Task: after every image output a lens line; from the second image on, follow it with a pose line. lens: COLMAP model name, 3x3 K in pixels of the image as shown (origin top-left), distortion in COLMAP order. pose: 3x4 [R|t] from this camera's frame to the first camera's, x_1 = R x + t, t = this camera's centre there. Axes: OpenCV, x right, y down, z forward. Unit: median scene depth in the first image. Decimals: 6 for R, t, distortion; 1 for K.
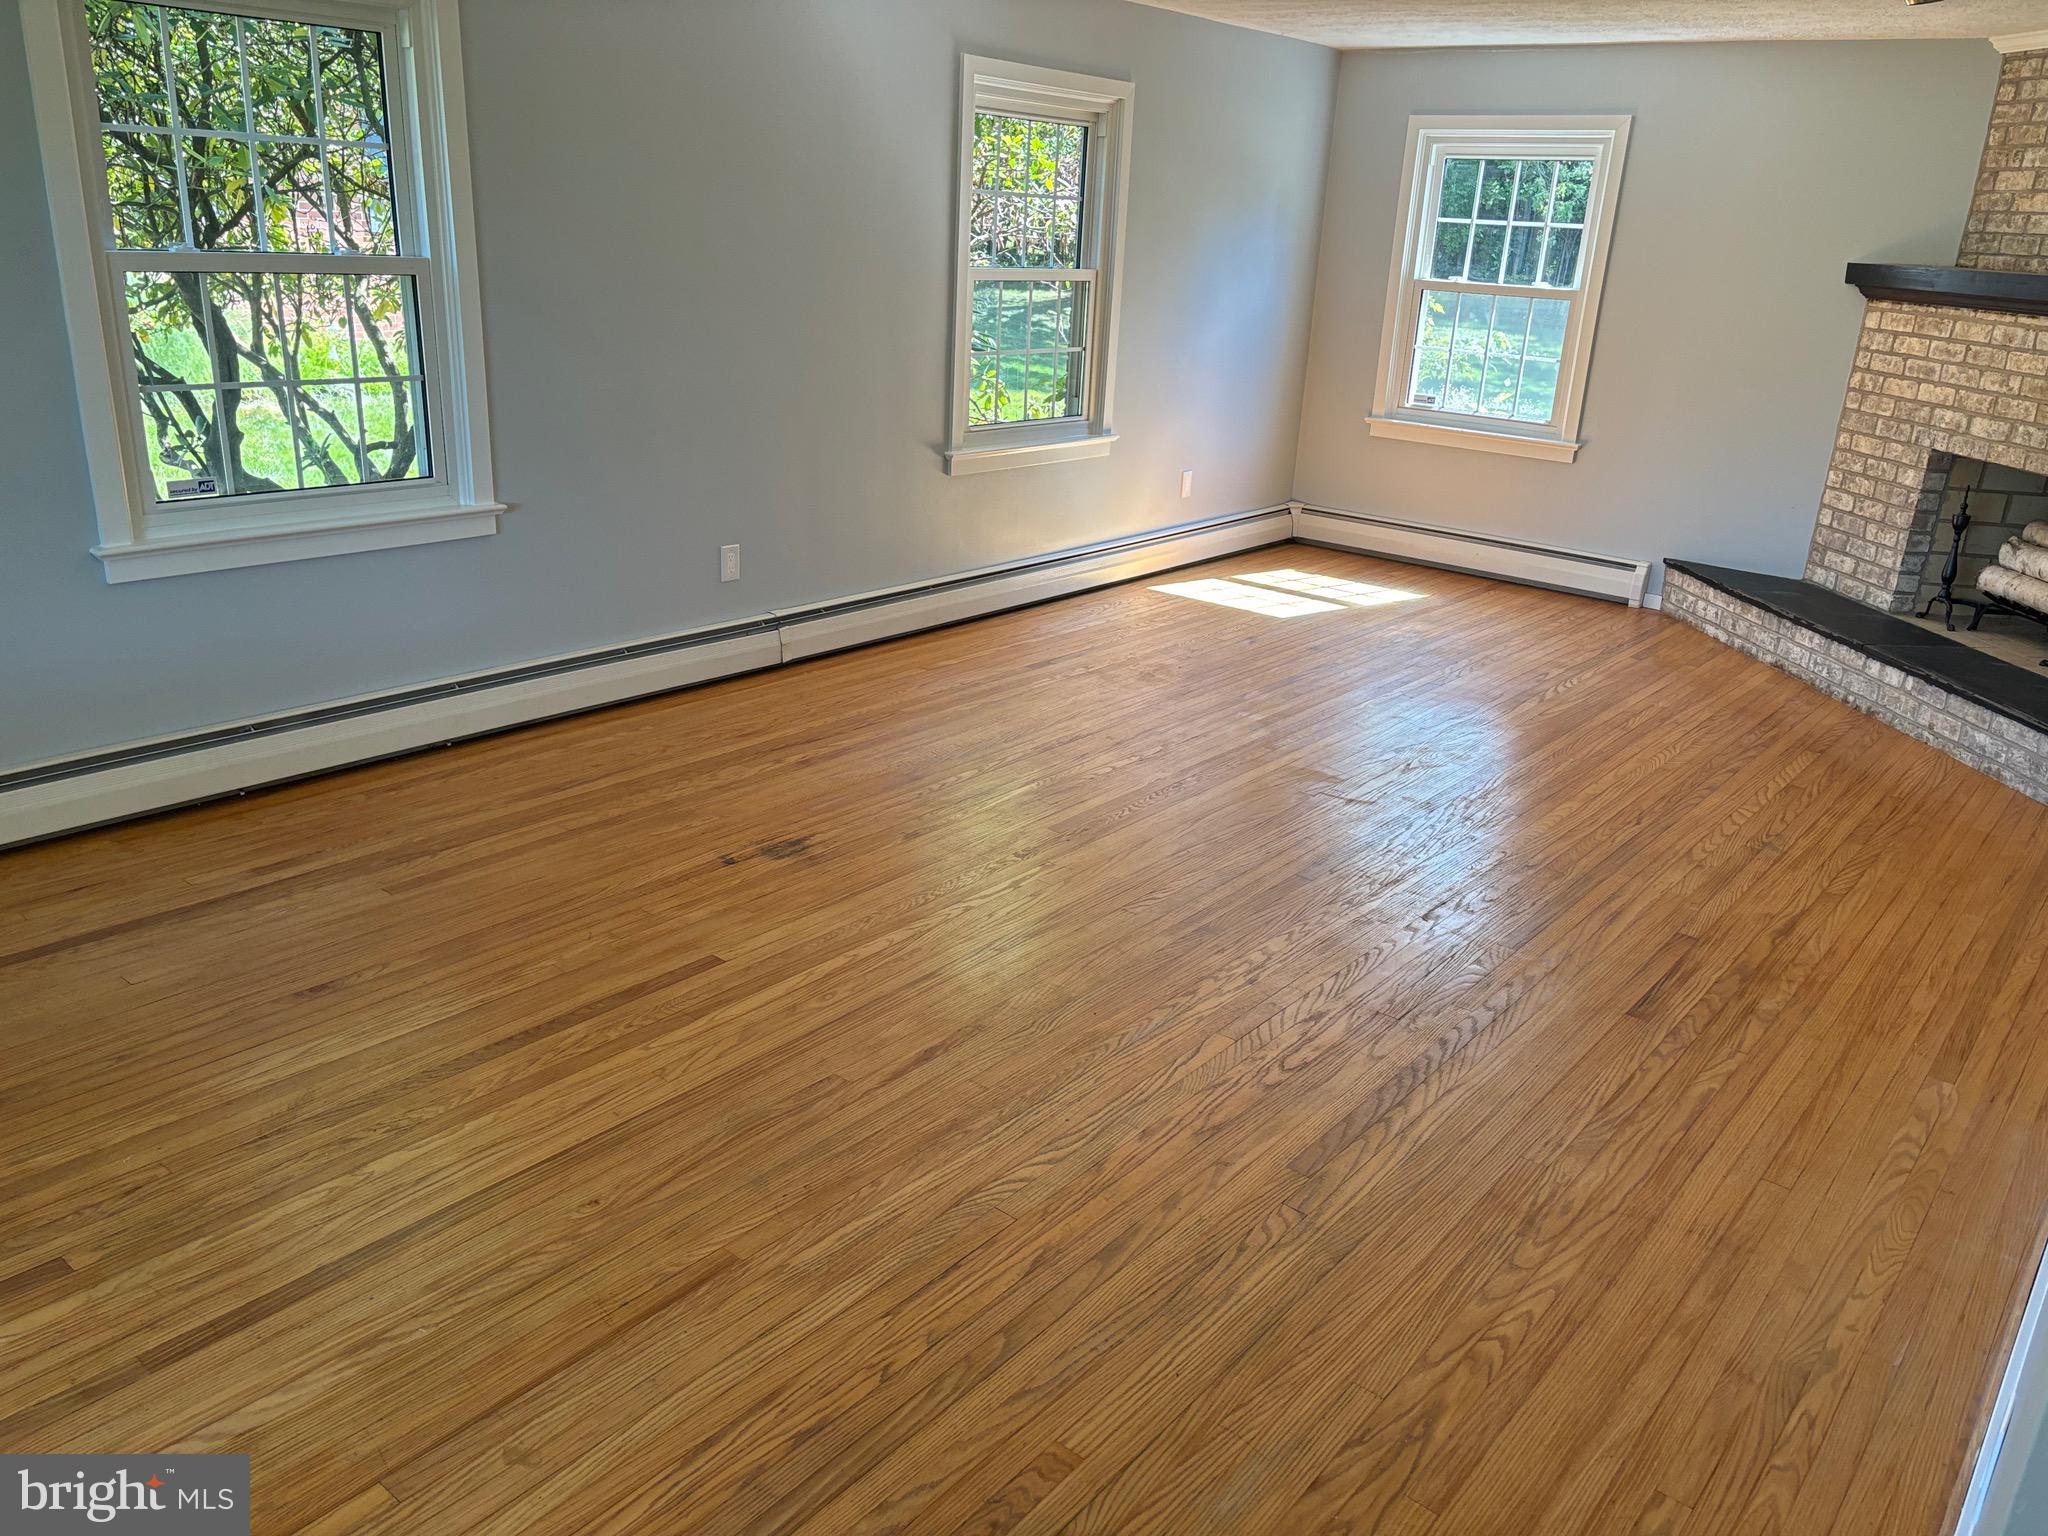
lens RADIAL K [[1545.3, 0, 991.9], [0, 1545.3, 793.2], [0, 0, 1]] dist [0.057139, -0.054524]
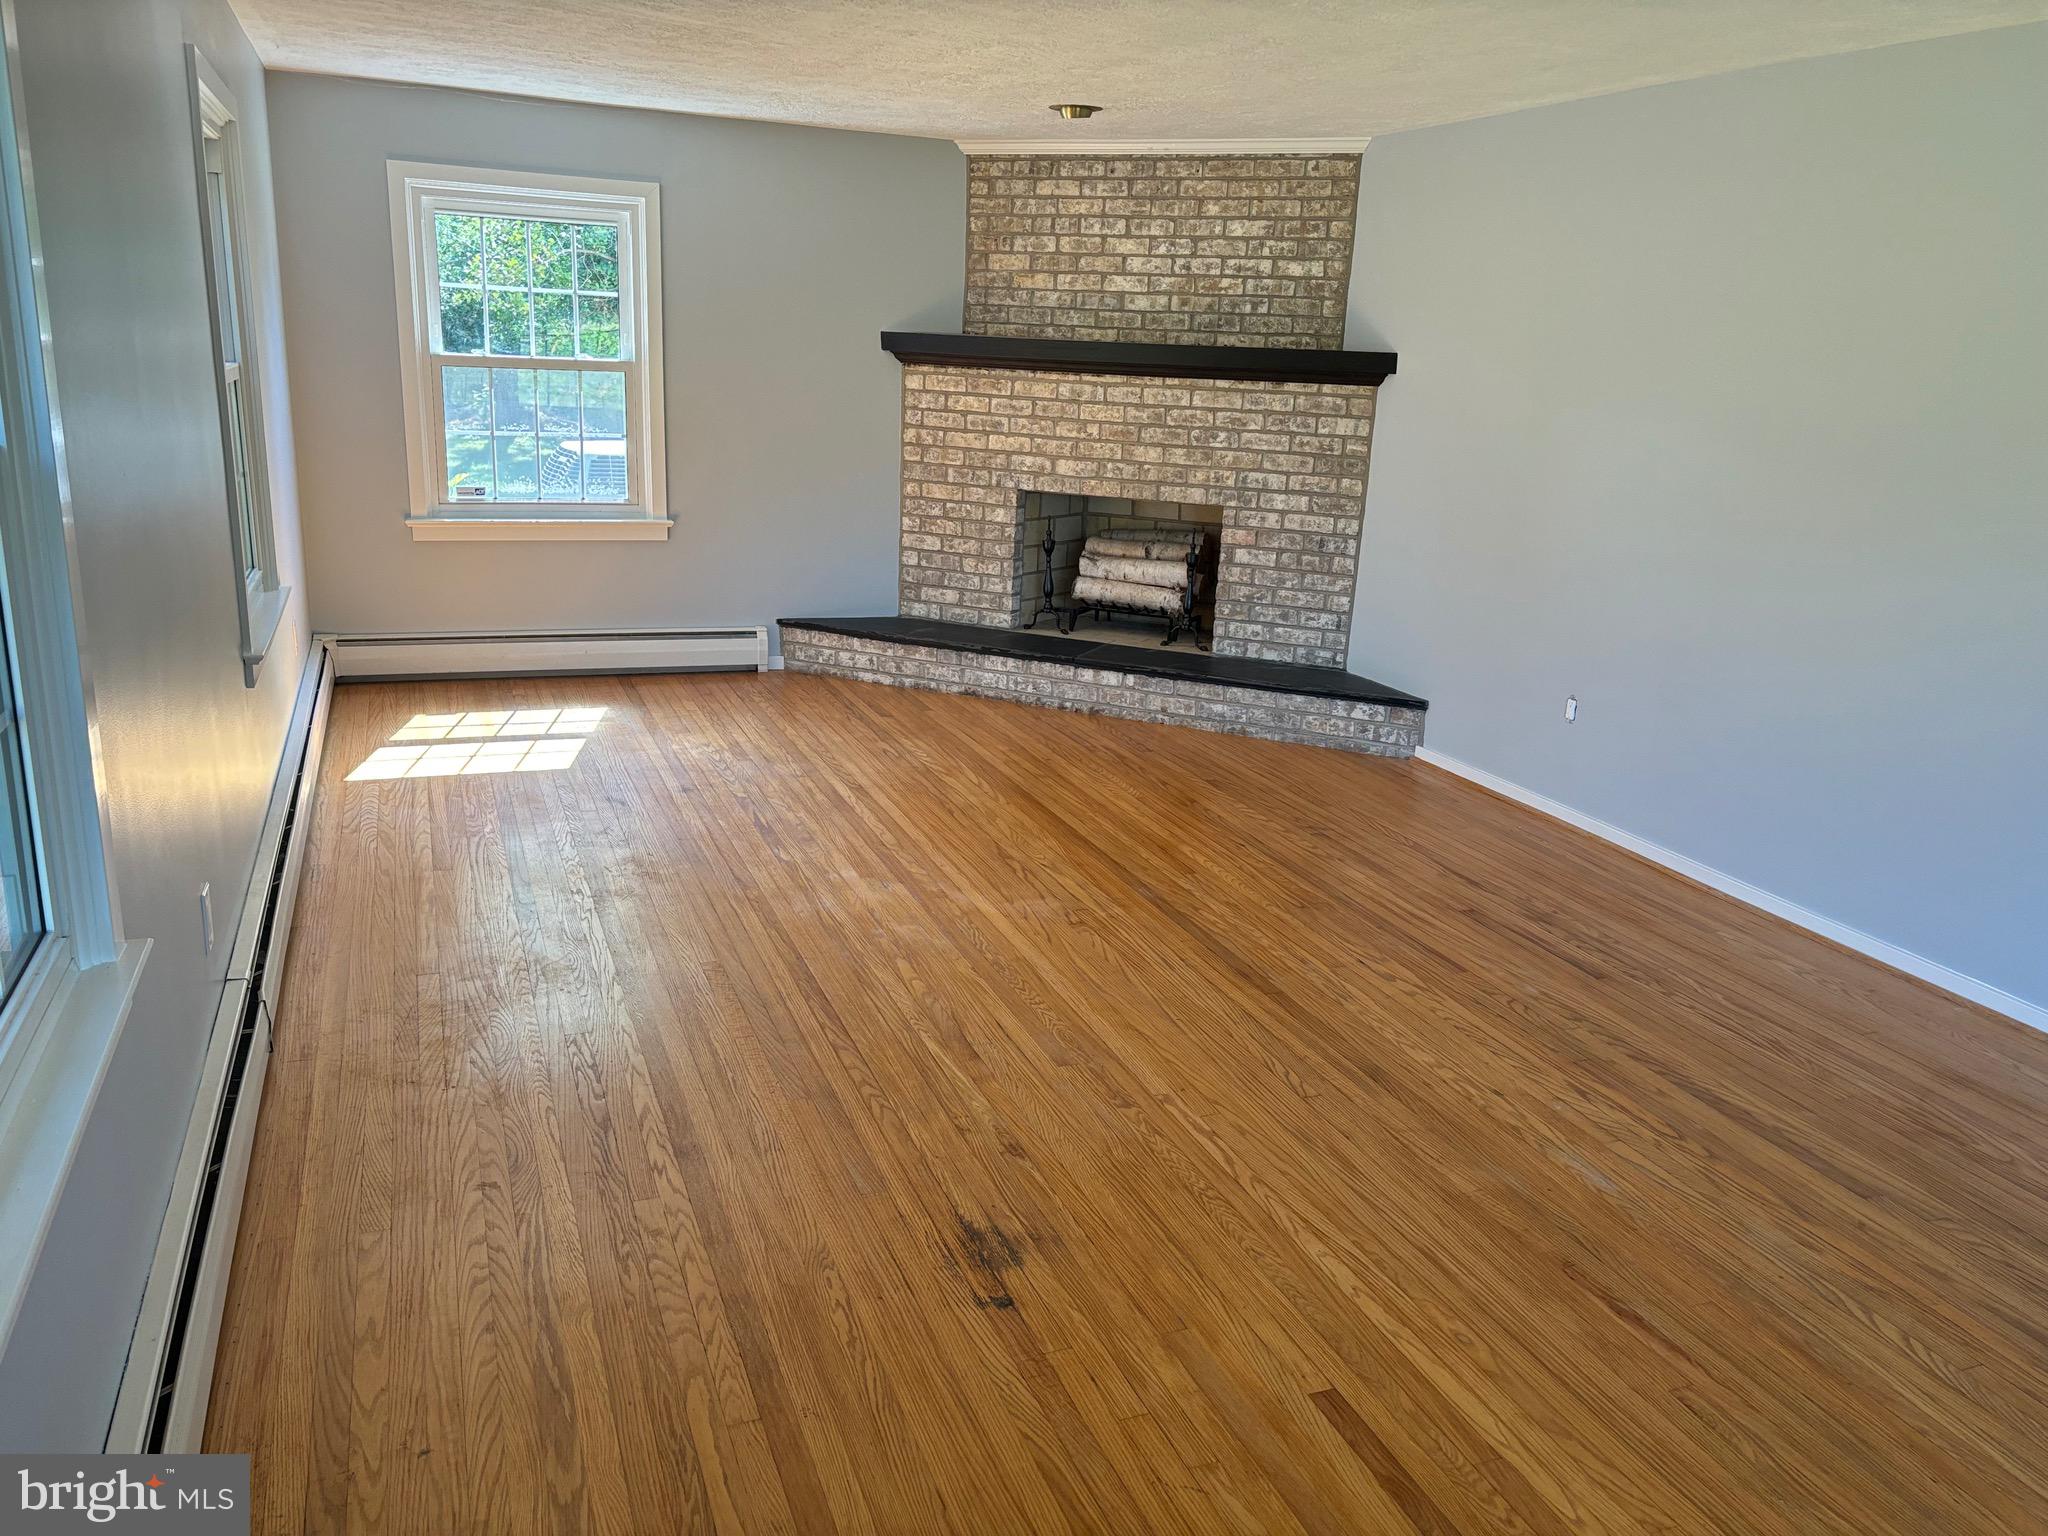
lens RADIAL K [[1545.3, 0, 1051.0], [0, 1545.3, 805.4], [0, 0, 1]] dist [0.057139, -0.054524]
pose [[0.477857, -0.281168, 0.832224, -0.430855], [0.290645, 0.944639, 0.152262, -0.165200], [-0.828962, 0.169123, 0.533122, 0.397540]]
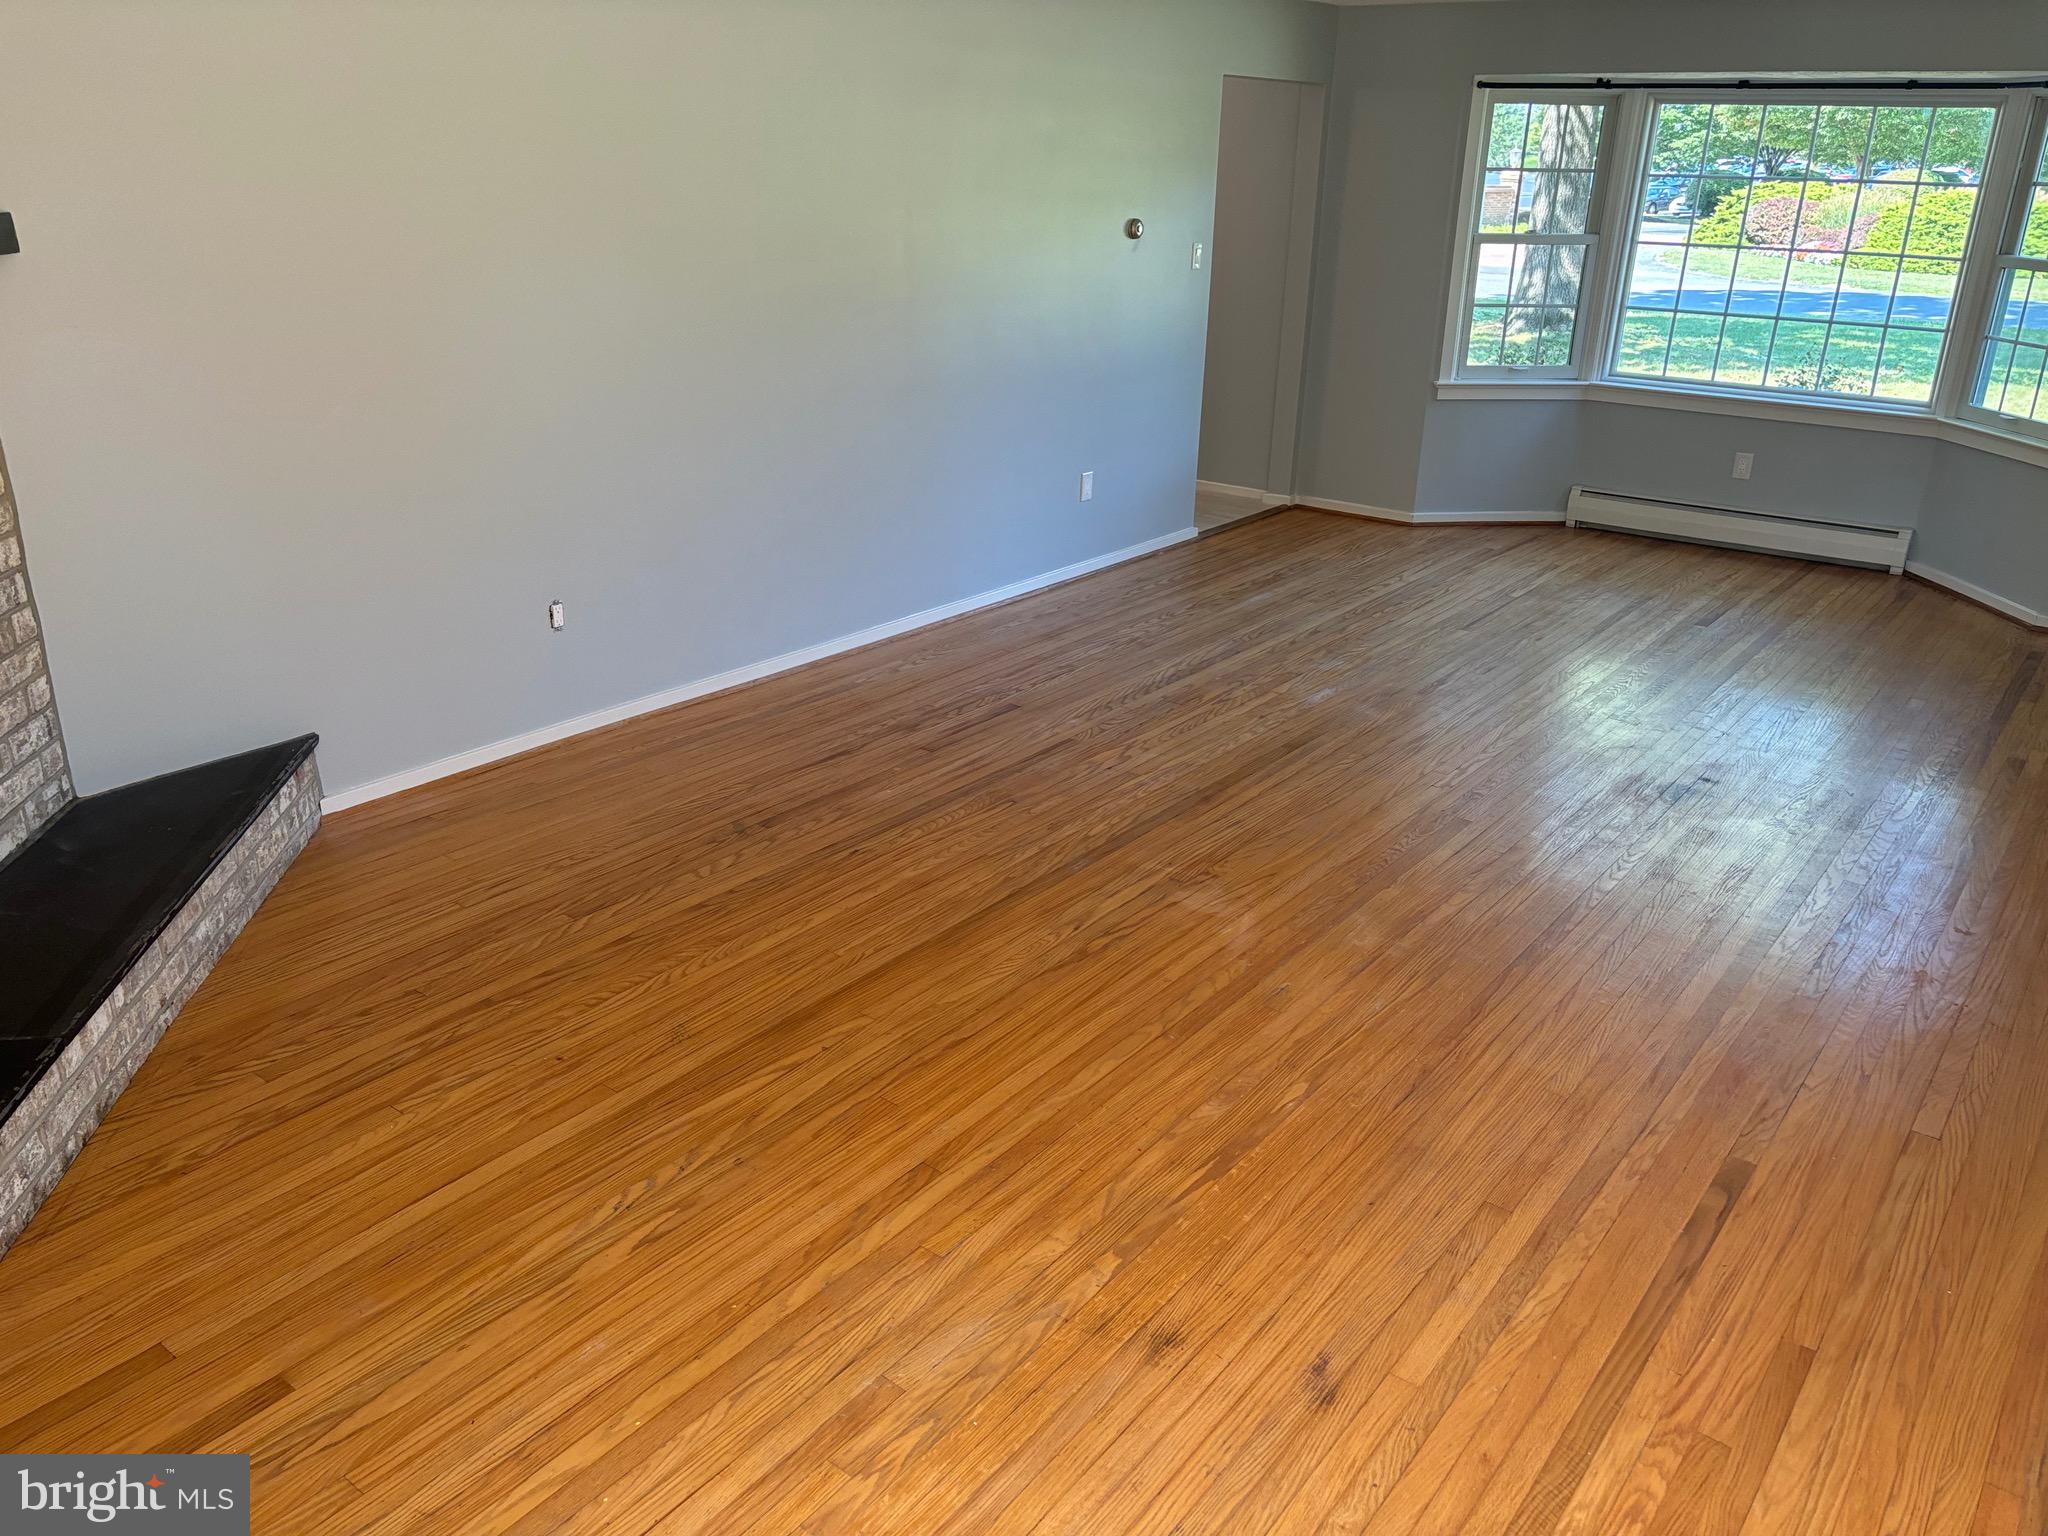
lens RADIAL K [[1545.3, 0, 1023.4], [0, 1545.3, 763.7], [0, 0, 1]] dist [0.057139, -0.054524]
pose [[-0.996071, -0.055343, -0.069132, 0.292718], [-0.087382, 0.740926, 0.665877, -0.479807], [0.014369, 0.669302, -0.742851, 1.252275]]
